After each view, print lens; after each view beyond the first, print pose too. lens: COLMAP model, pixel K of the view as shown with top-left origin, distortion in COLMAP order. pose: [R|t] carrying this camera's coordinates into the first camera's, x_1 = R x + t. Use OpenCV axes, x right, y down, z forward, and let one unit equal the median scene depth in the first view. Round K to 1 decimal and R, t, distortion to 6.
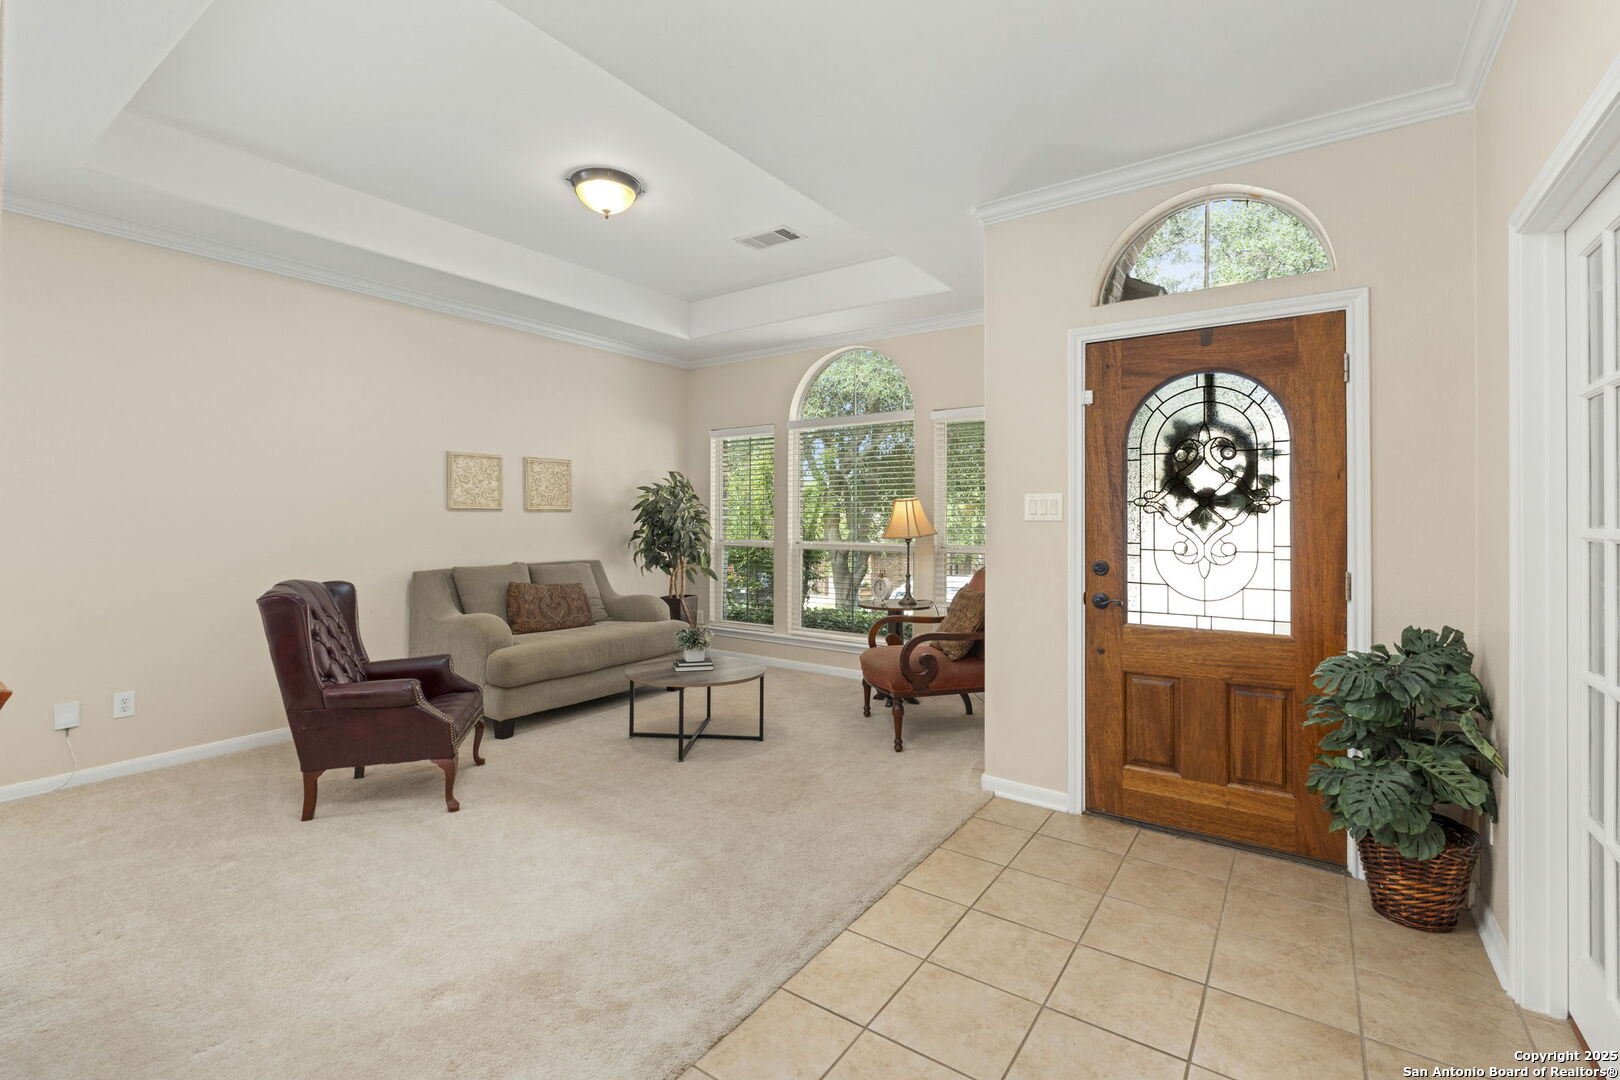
lens RADIAL K [[701.4, 0, 816.3], [0, 701.4, 528.4], [0, 0, 1]] dist [-0.003689, -0.000074]
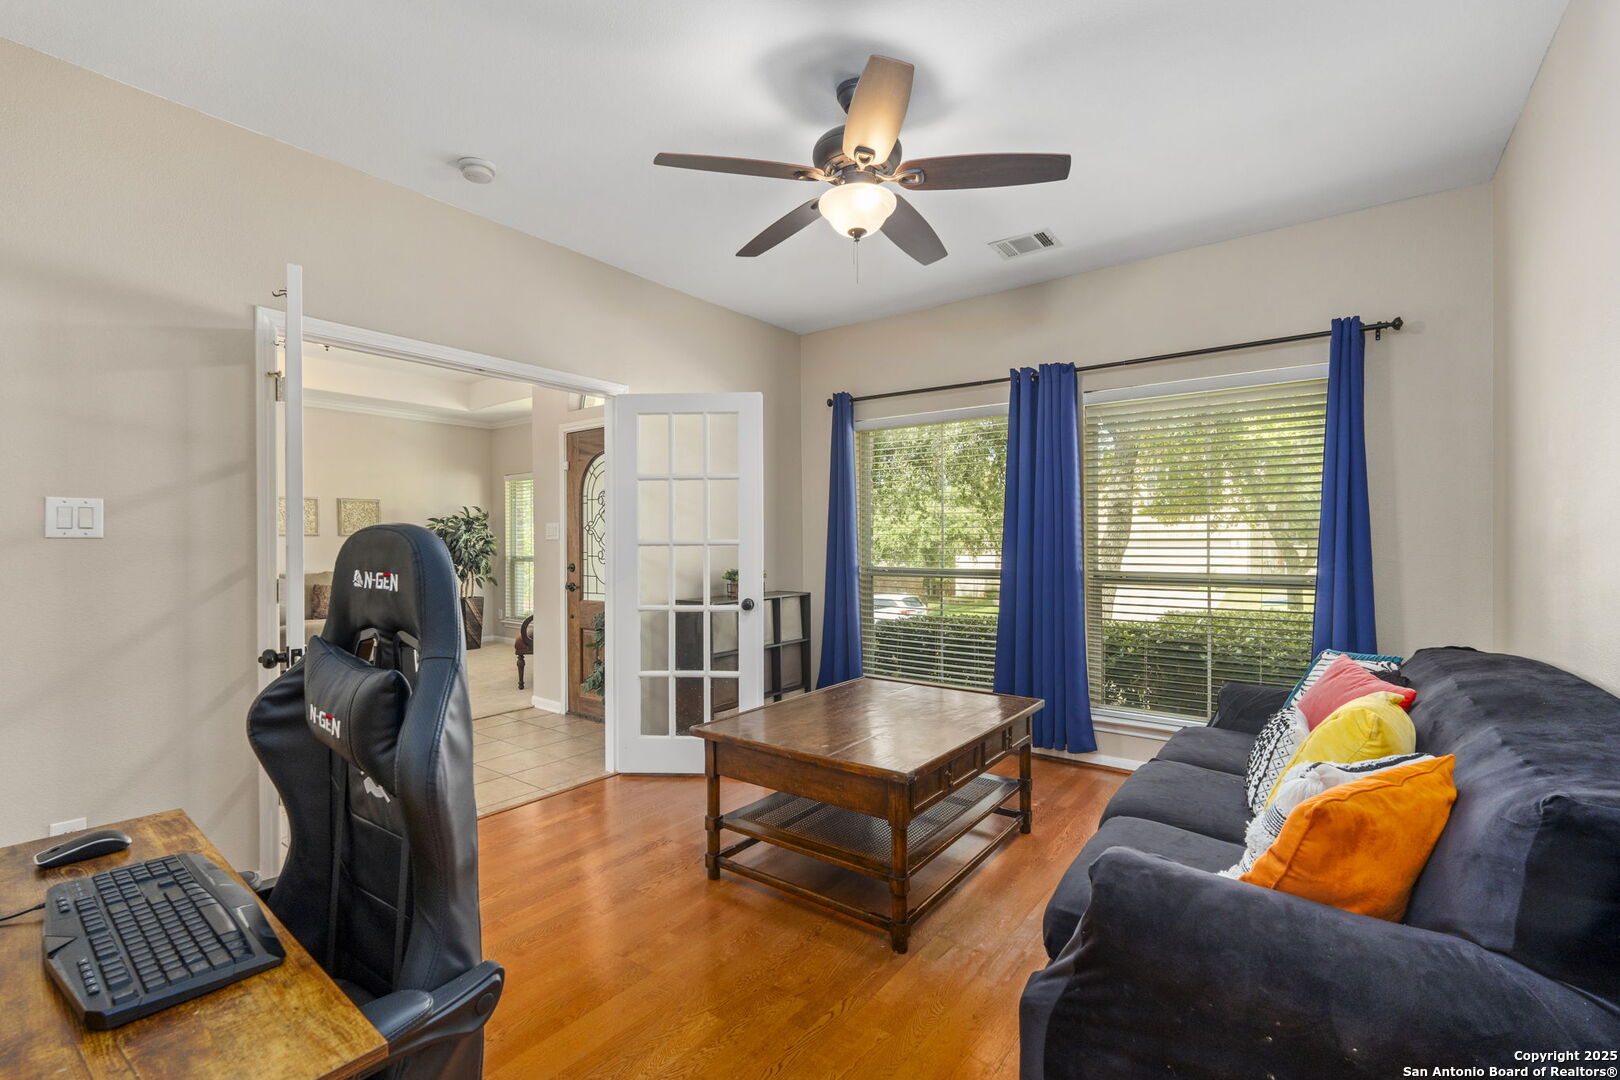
lens RADIAL K [[701.4, 0, 816.3], [0, 701.4, 528.4], [0, 0, 1]] dist [-0.003689, -0.000074]
pose [[0.998746, -0.008142, -0.049400, 1.109879], [0.006502, 0.999425, -0.033270, 0.024234], [0.049642, 0.032907, 0.998225, -0.670920]]
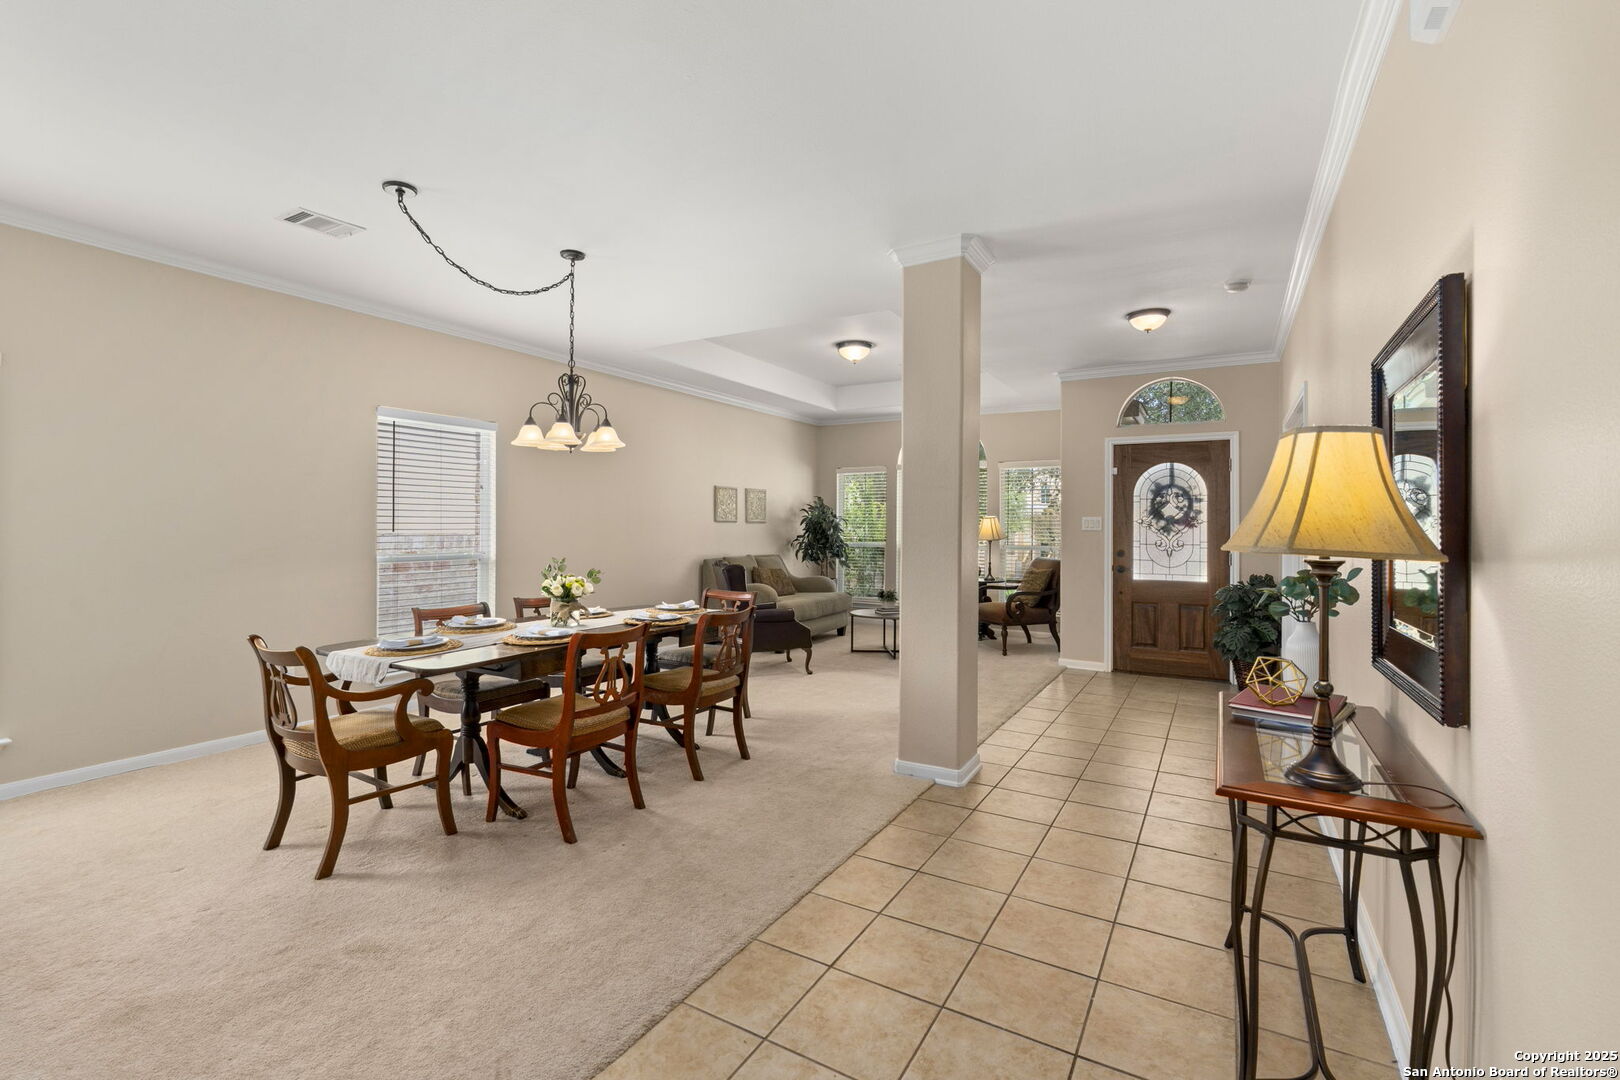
lens RADIAL K [[713.6, 0, 806.5], [0, 713.6, 536.0], [0, 0, 1]] dist [-0.010860, -0.000271]
pose [[0.996936, 0.004877, 0.078065, -0.711927], [-0.004655, 0.999985, -0.003030, 0.016895], [-0.078079, 0.002658, 0.996944, -1.068848]]
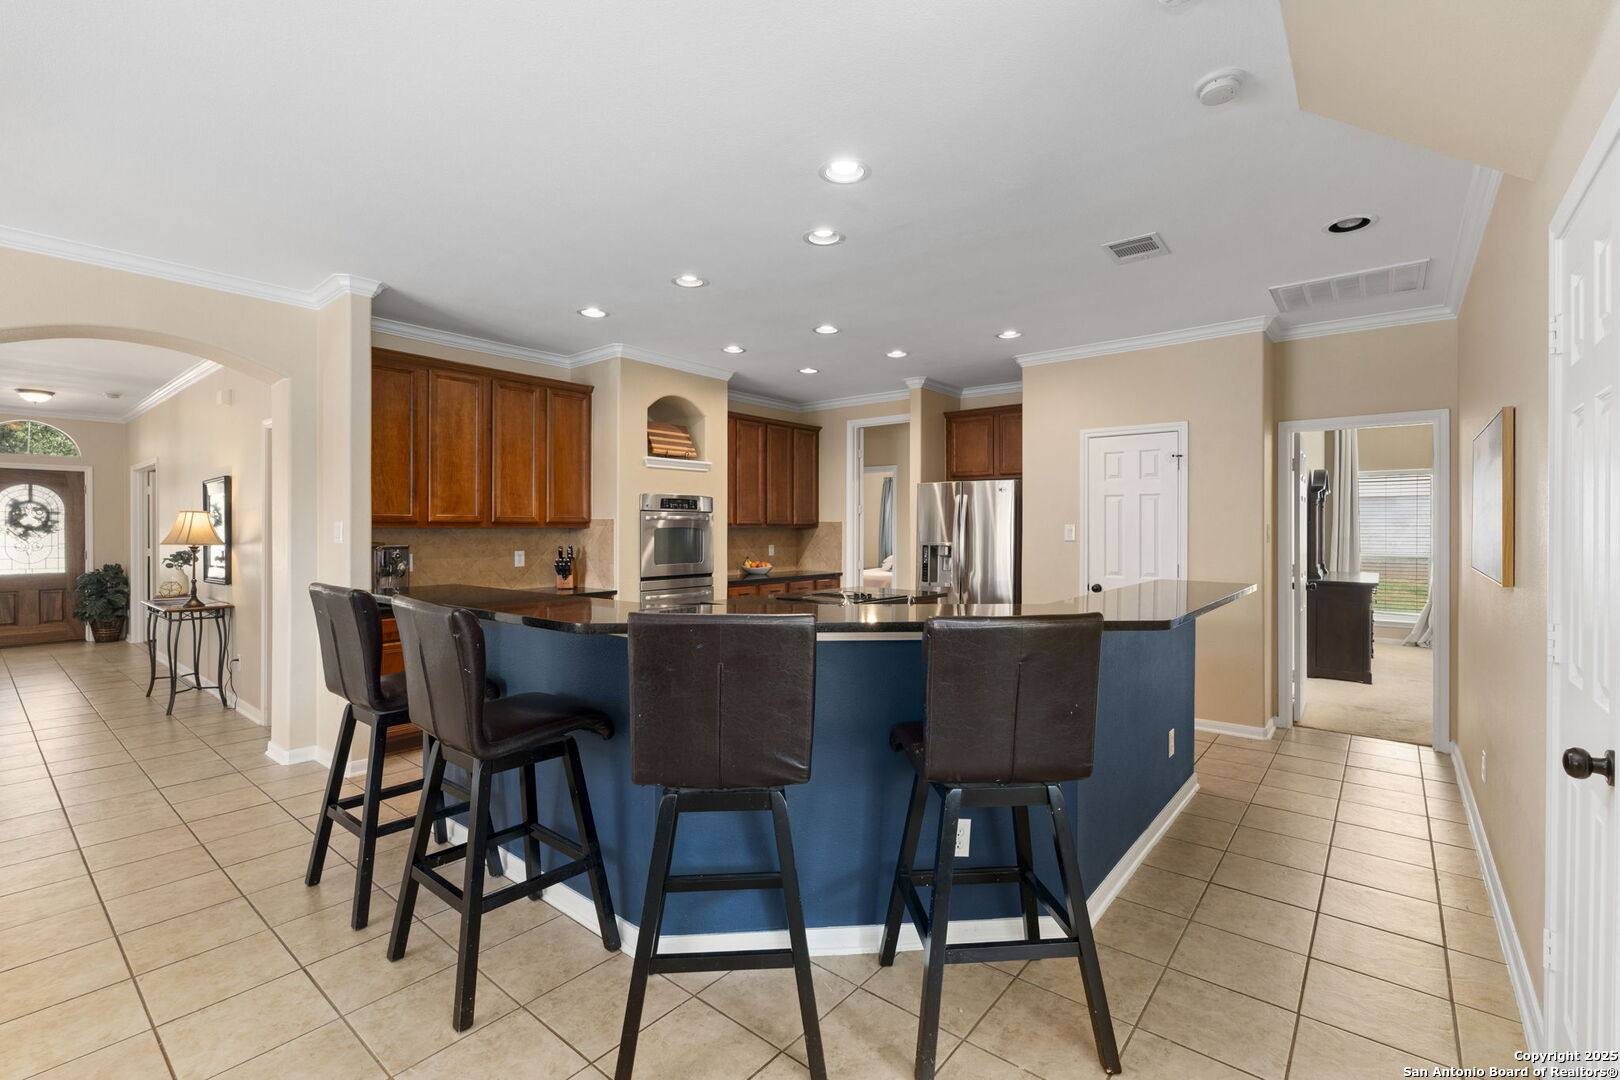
lens RADIAL K [[718.1, 0, 806.9], [0, 718.1, 521.7], [0, 0, 1]] dist [0.000850, 0.000180]
pose [[0.087434, 0.009292, 0.996127, -2.034663], [0.015321, 0.999826, -0.010671, 0.011538], [-0.996053, 0.016195, 0.087276, -2.355223]]
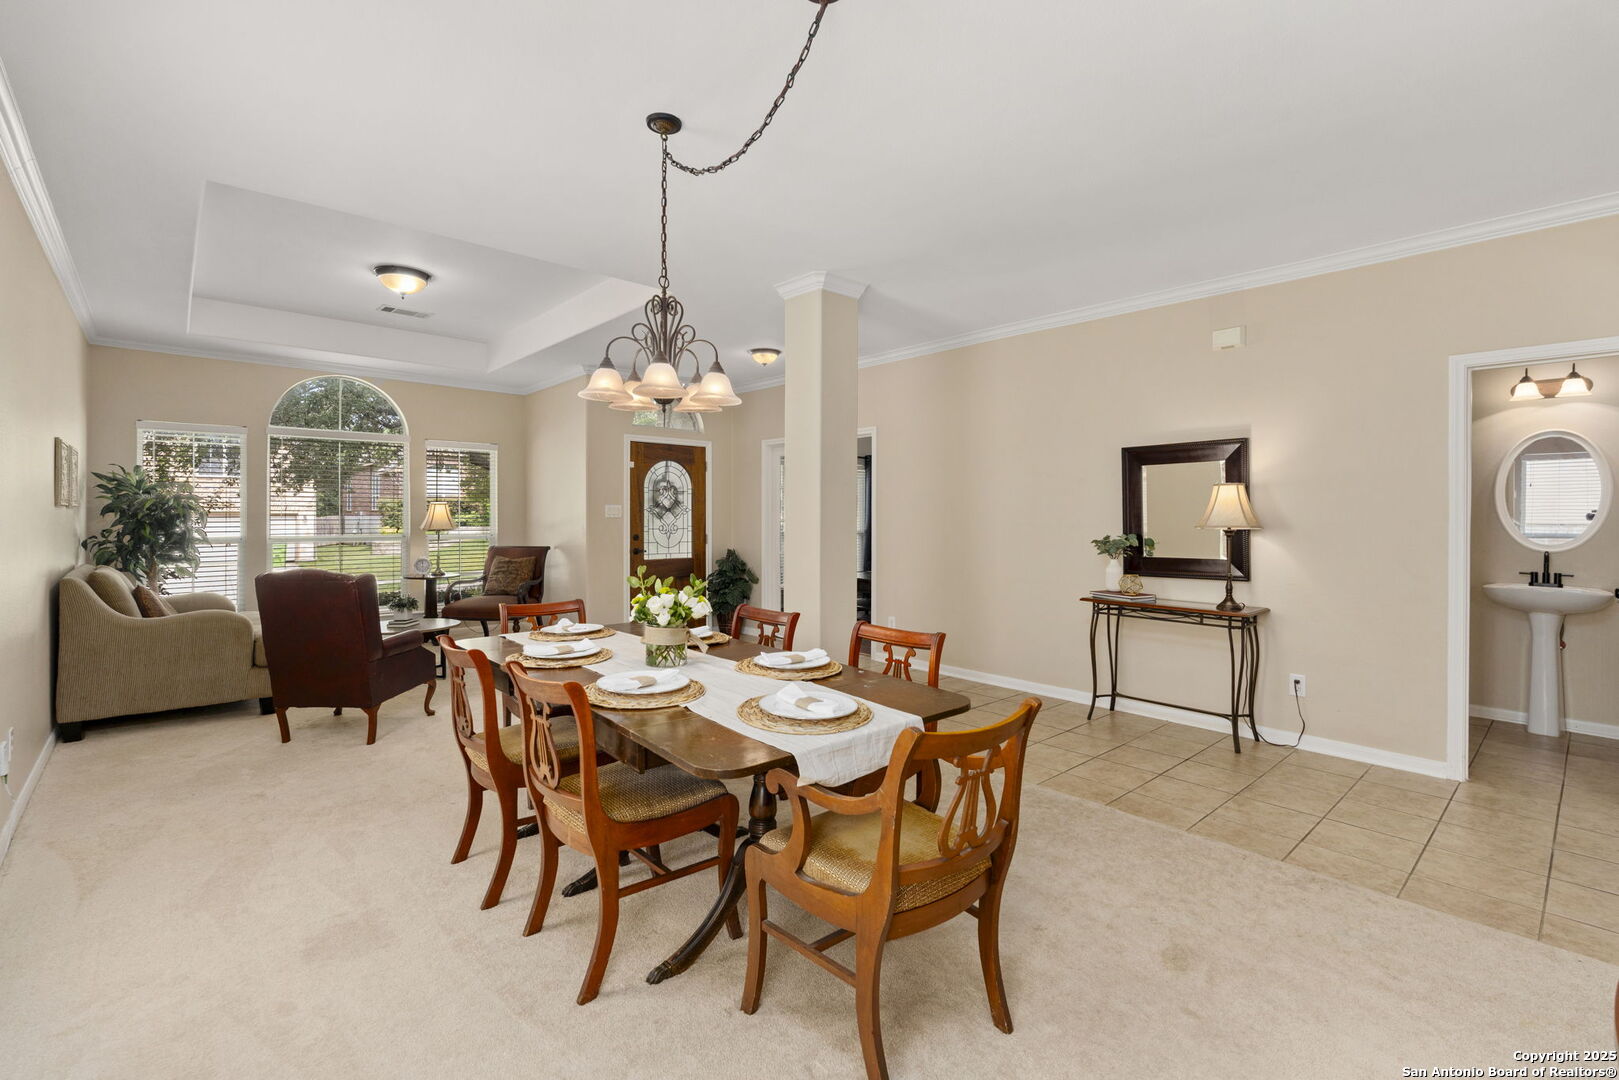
lens RADIAL K [[717.7, 0, 806.4], [0, 717.7, 521.7], [0, 0, 1]] dist [0.000850, 0.000180]
pose [[0.235945, -0.007471, 0.971738, -1.867964], [0.013190, 0.999903, 0.004485, 0.000781], [-0.971677, 0.011759, 0.236020, -0.132620]]
